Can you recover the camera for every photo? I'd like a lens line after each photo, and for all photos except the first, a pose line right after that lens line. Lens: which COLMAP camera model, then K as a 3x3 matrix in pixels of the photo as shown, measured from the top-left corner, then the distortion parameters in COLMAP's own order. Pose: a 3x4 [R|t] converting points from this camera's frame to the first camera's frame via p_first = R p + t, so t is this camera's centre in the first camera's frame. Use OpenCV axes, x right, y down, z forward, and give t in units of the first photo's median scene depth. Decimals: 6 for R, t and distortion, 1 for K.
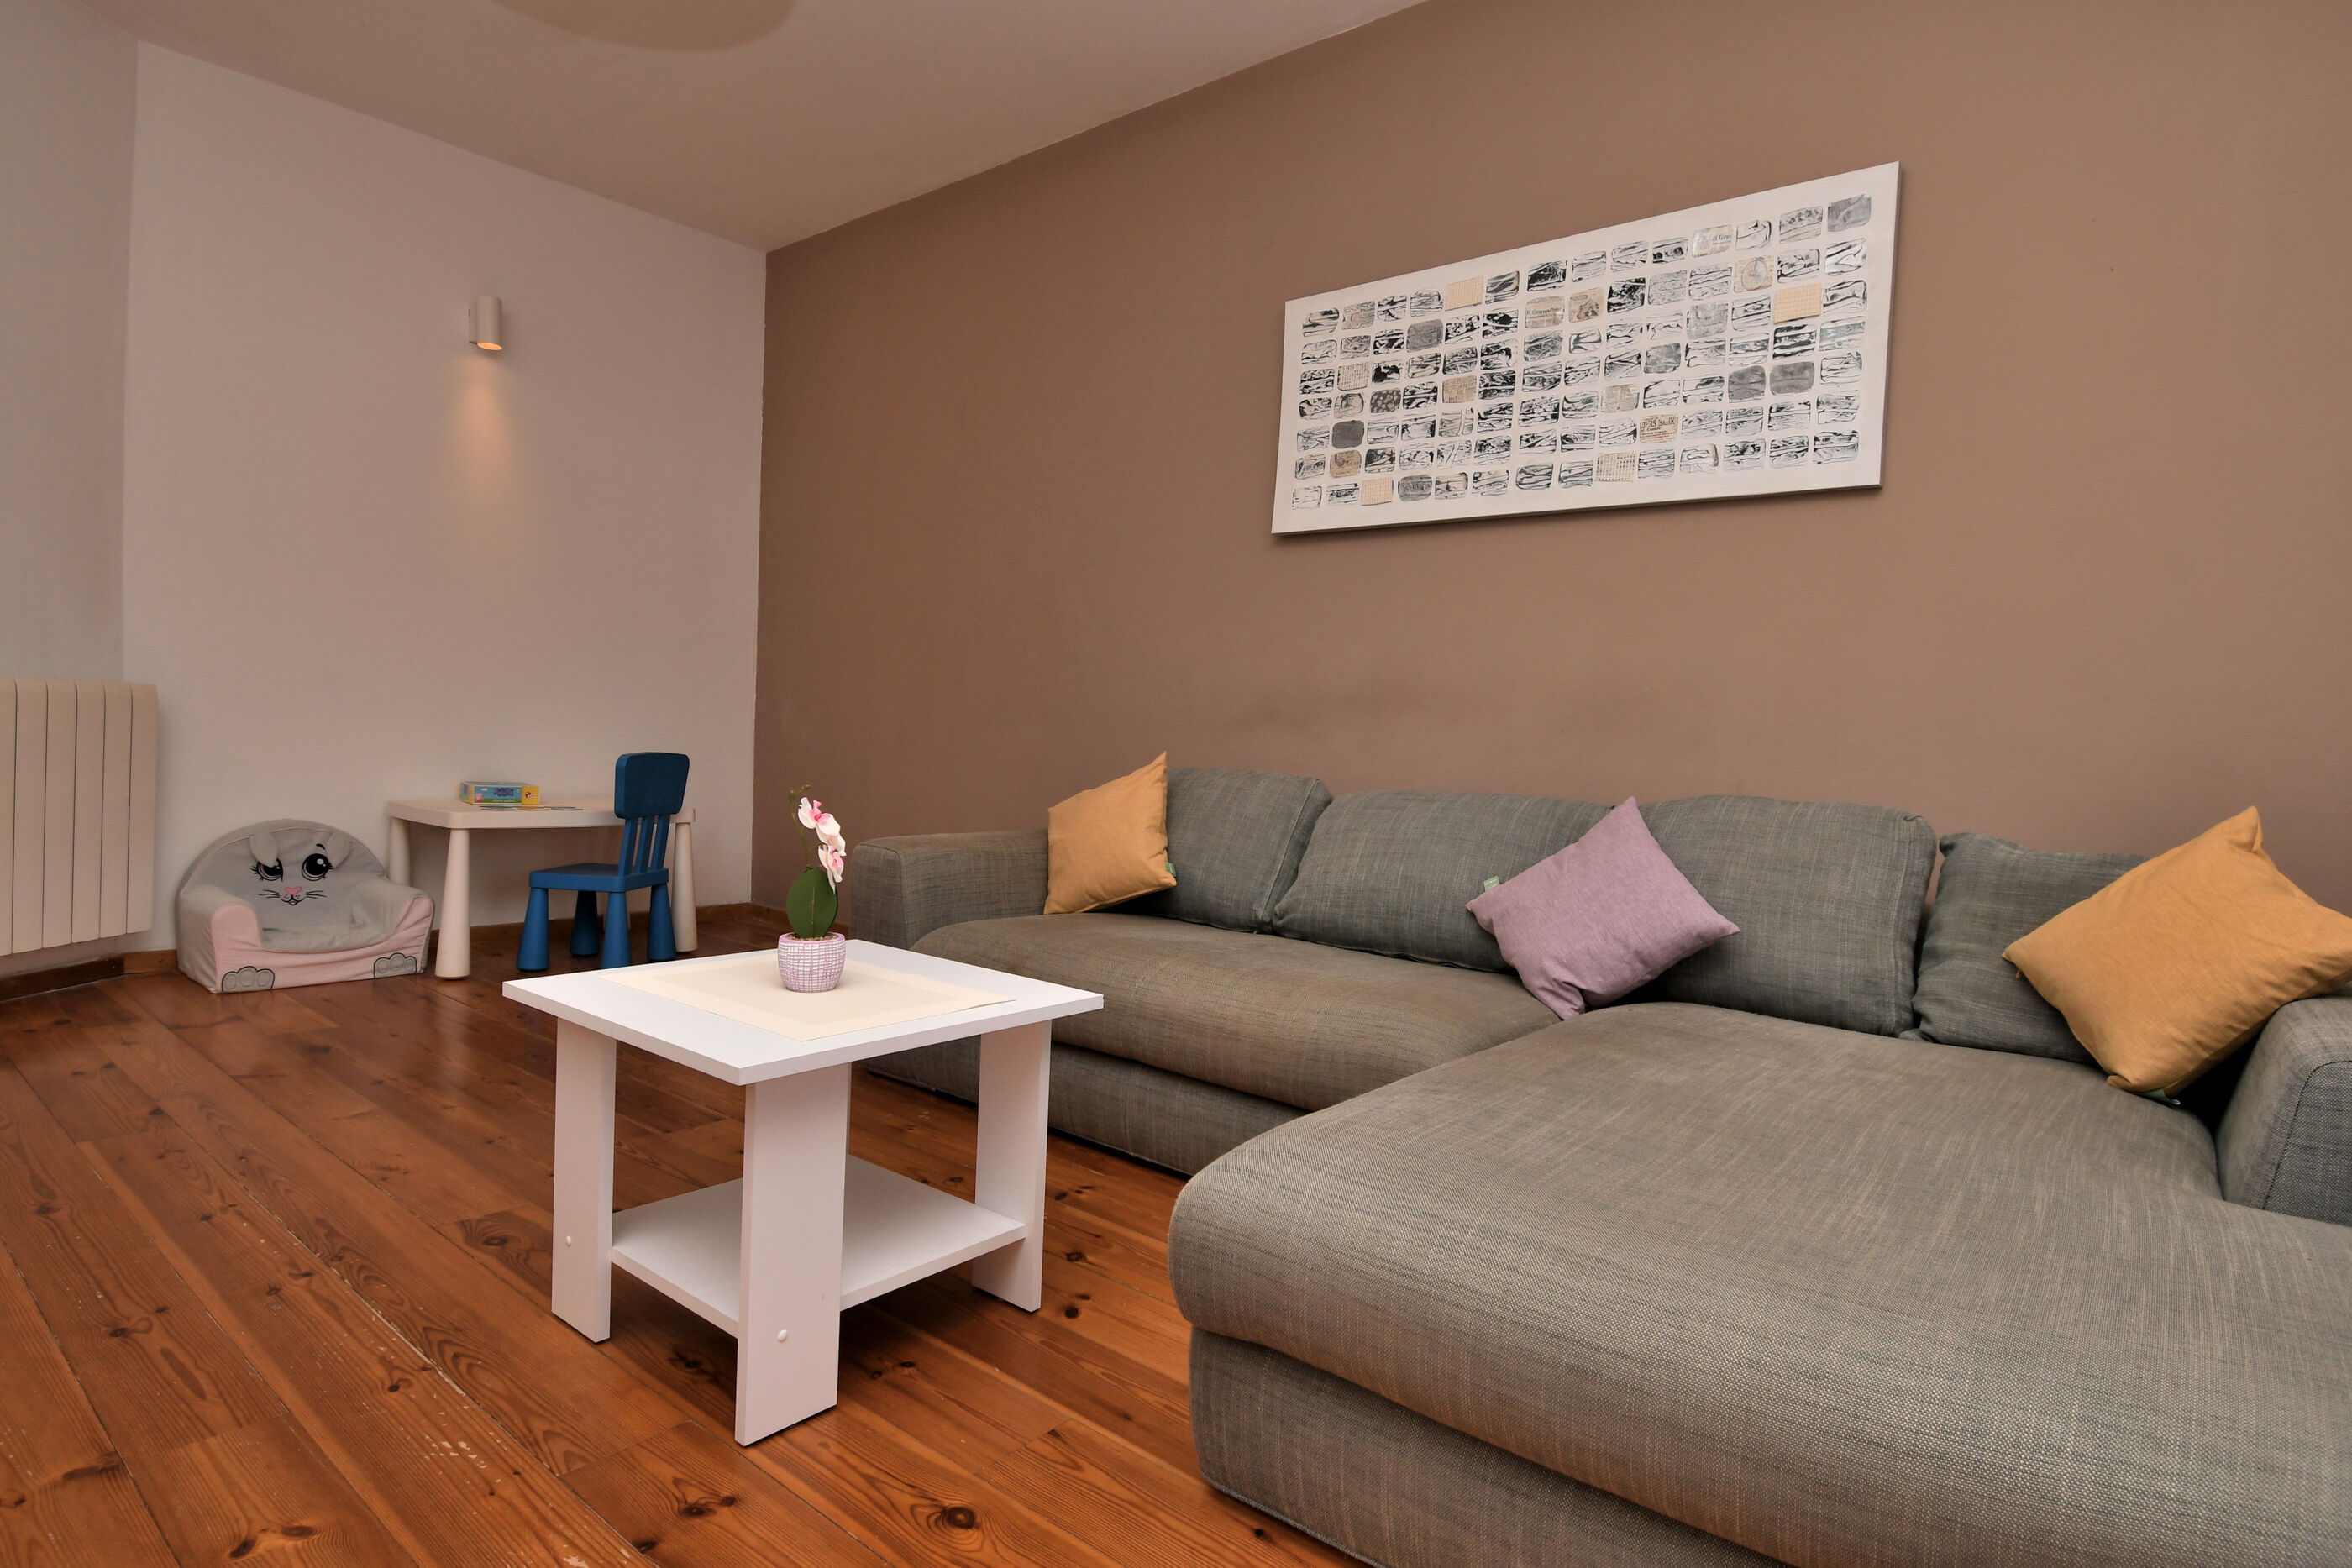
lens RADIAL K [[1236.7, 0, 1177.4], [0, 1236.7, 799.7], [0, 0, 1]] dist [0.021527, -0.029774]
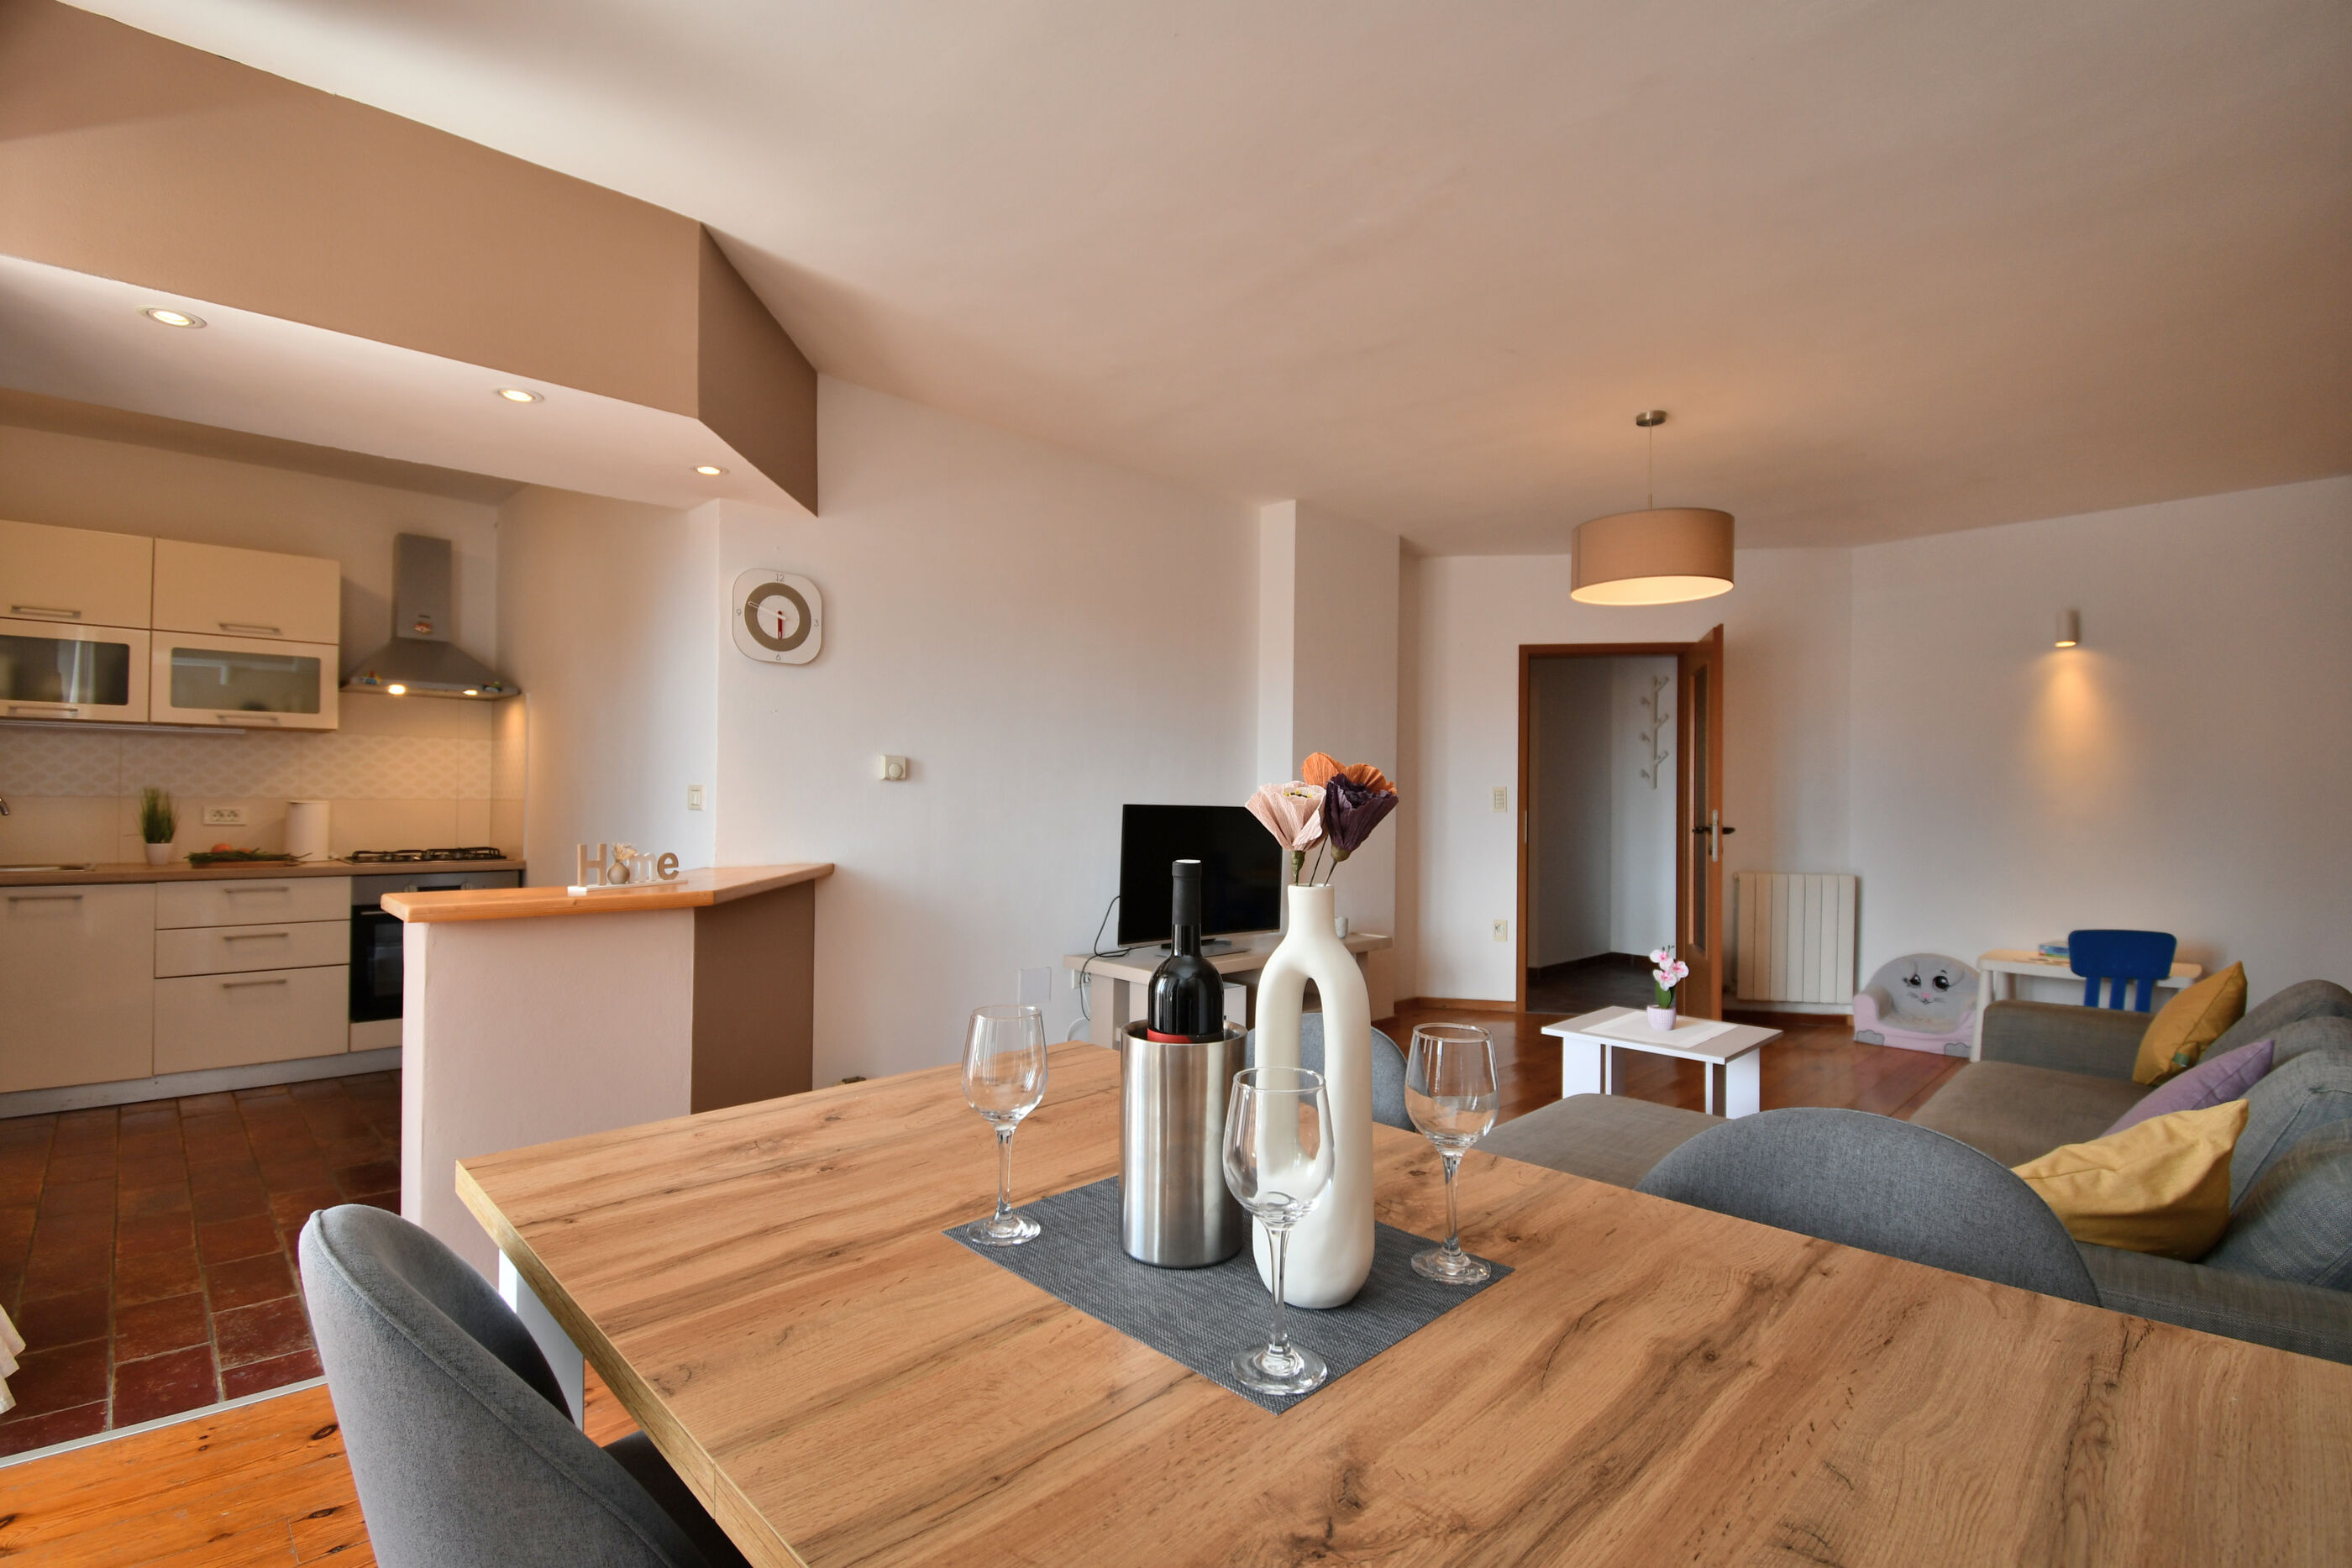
lens RADIAL K [[1066.6, 0, 1177.4], [0, 1066.6, 784.9], [0, 0, 1]] dist [0.018102, -0.023188]
pose [[-0.104402, -0.059465, -0.992756, 1.148020], [-0.067168, 0.996353, -0.052617, -0.090669], [0.992264, 0.061188, -0.108016, 0.149455]]
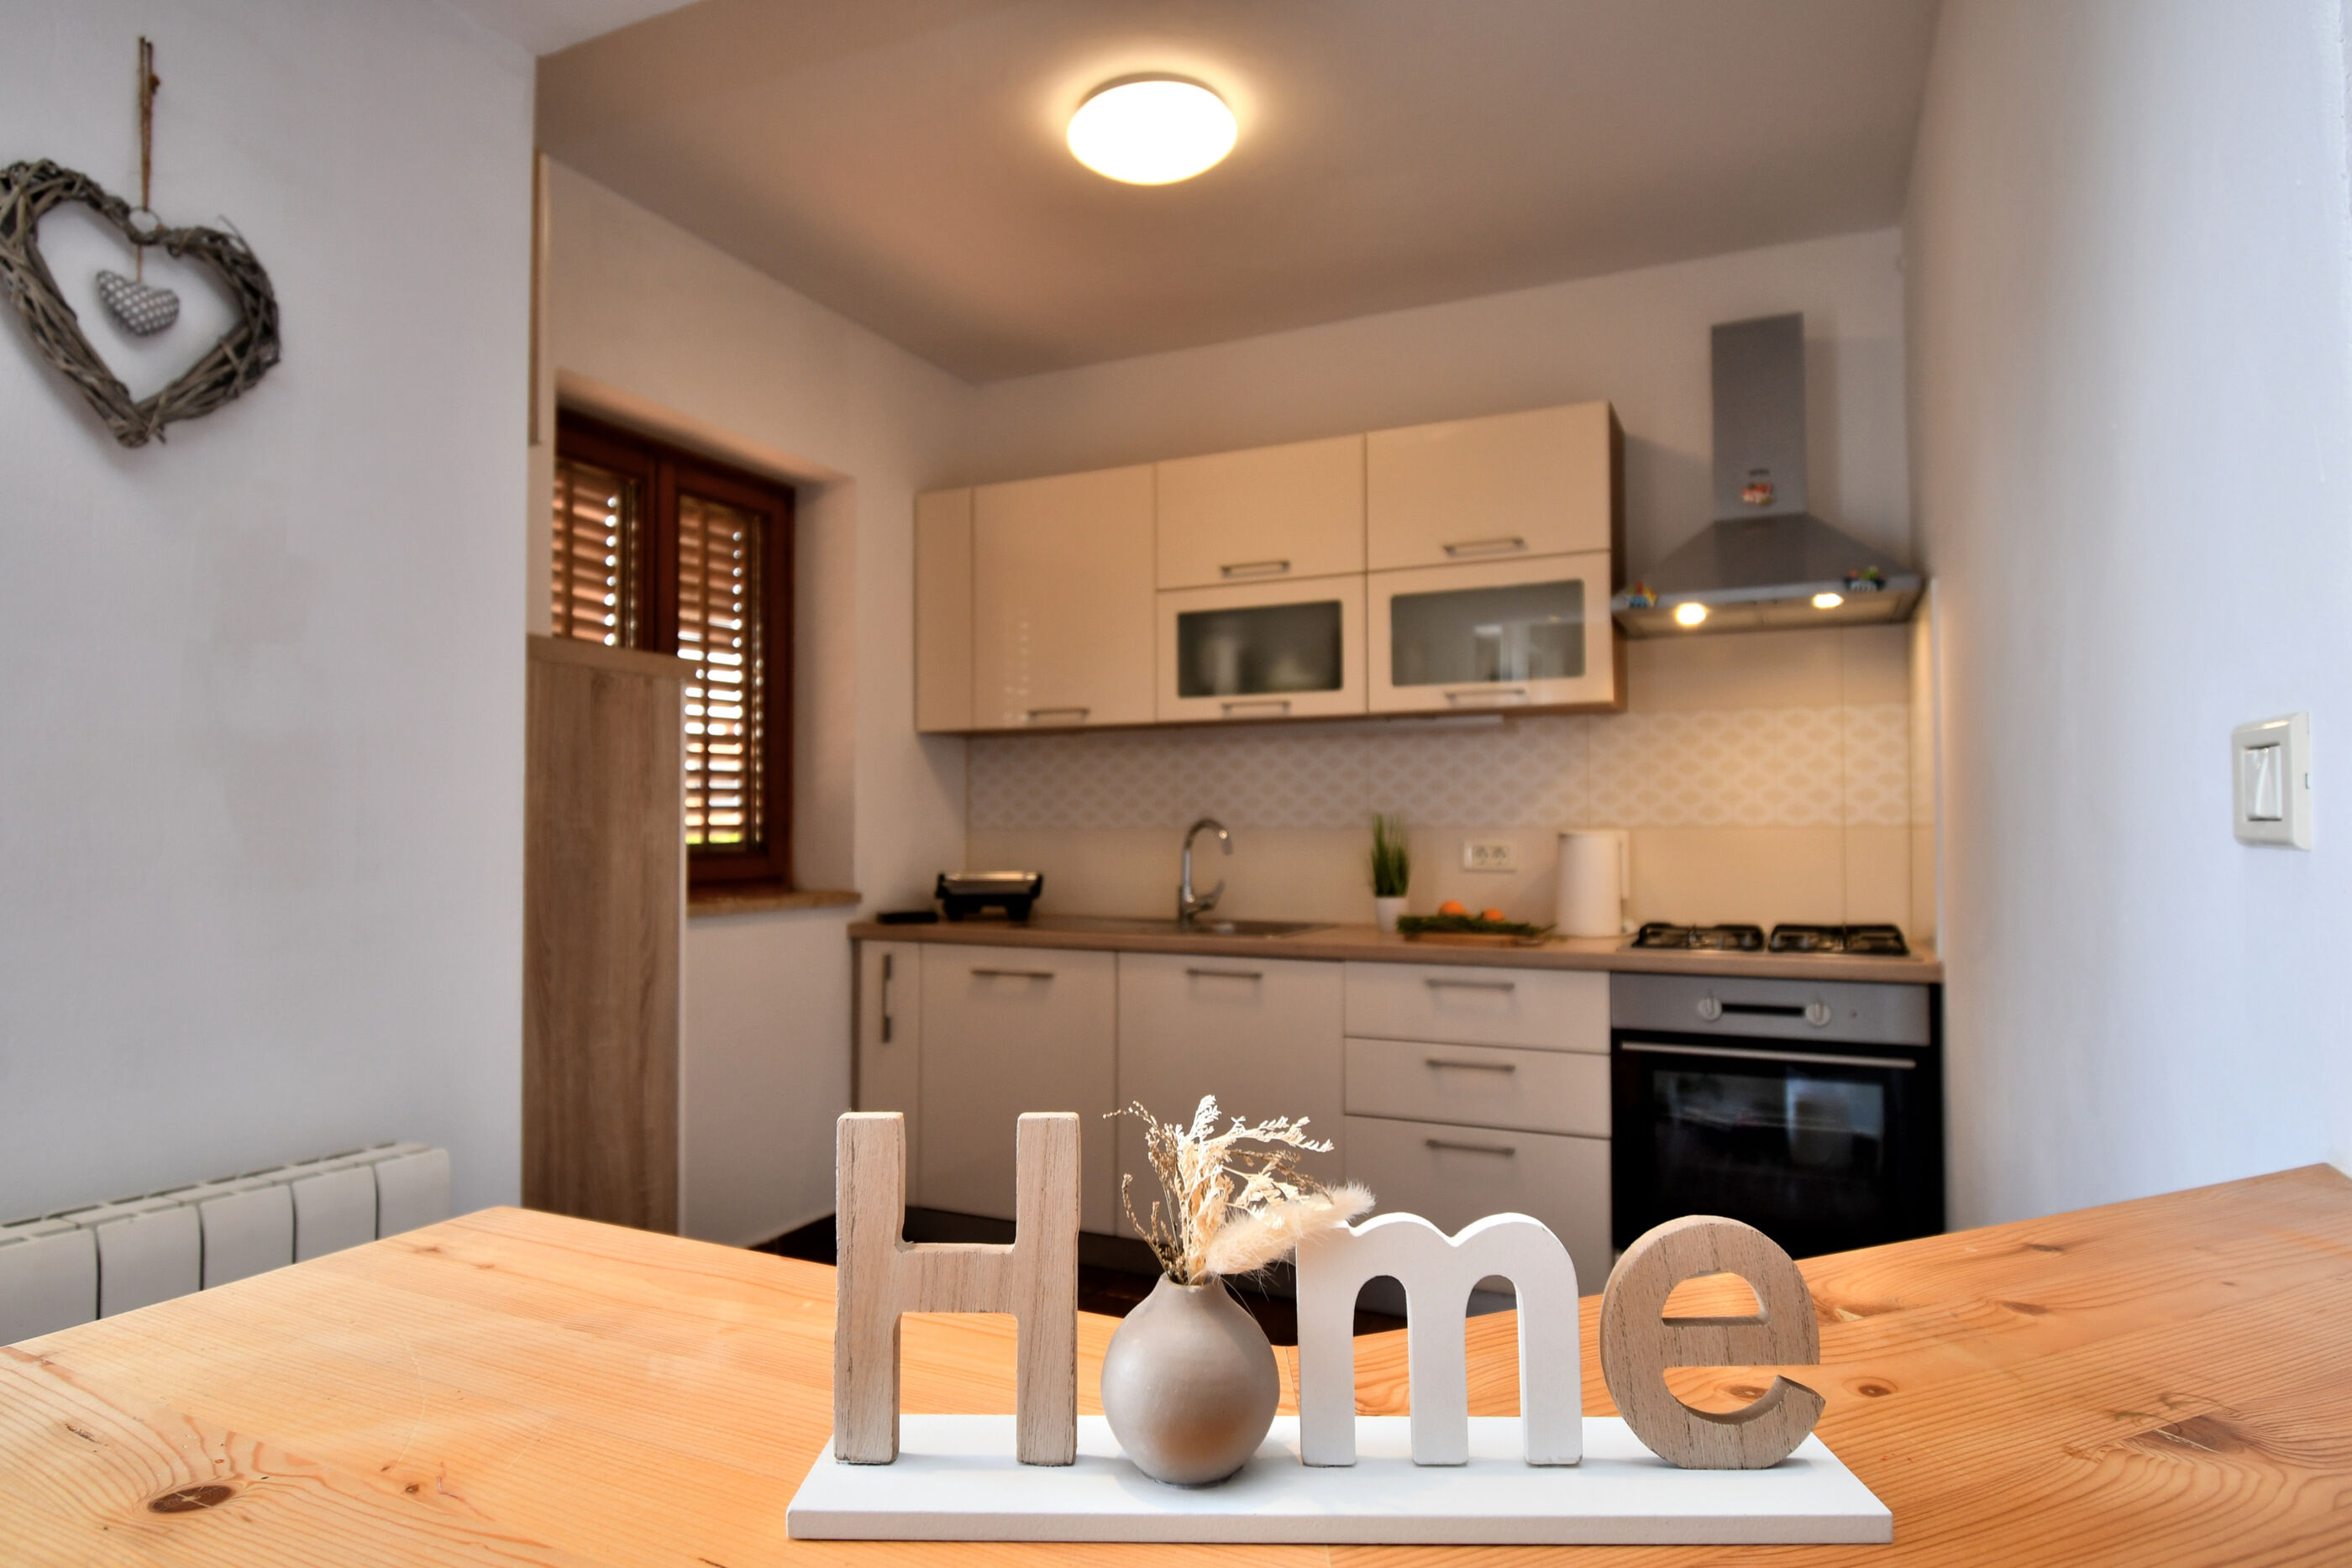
lens RADIAL K [[1322.3, 0, 1166.4], [0, 1322.3, 796.2], [0, 0, 1]] dist [0.011532, -0.025552]
pose [[-0.969997, -0.047003, -0.238528, 0.288637], [-0.052320, 0.998502, 0.016007, -0.092850], [0.237418, 0.028007, -0.971004, -0.305034]]
